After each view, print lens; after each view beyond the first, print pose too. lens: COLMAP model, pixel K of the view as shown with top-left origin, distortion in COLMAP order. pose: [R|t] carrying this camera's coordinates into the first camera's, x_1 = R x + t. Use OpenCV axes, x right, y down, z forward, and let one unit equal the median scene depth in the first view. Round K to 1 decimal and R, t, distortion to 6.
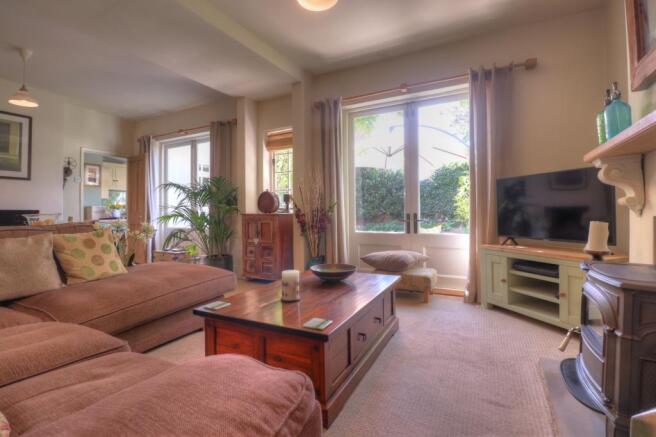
lens RADIAL K [[304.6, 0, 327.8], [0, 304.6, 215.3], [0, 0, 1]] dist [-0.023761, -0.002954]
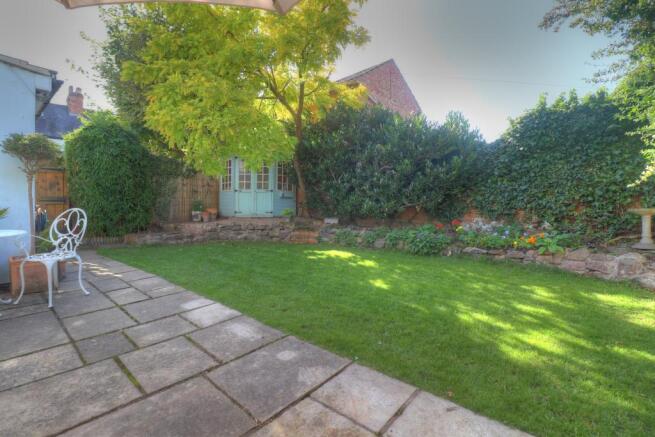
lens RADIAL K [[304.1, 0, 328.0], [0, 304.1, 216.4], [0, 0, 1]] dist [-0.023761, -0.002954]
pose [[0.971812, 0.023088, -0.234624, 0.175765], [-0.015831, 0.999338, 0.032766, -0.008177], [0.235225, -0.028128, 0.971534, 0.474580]]
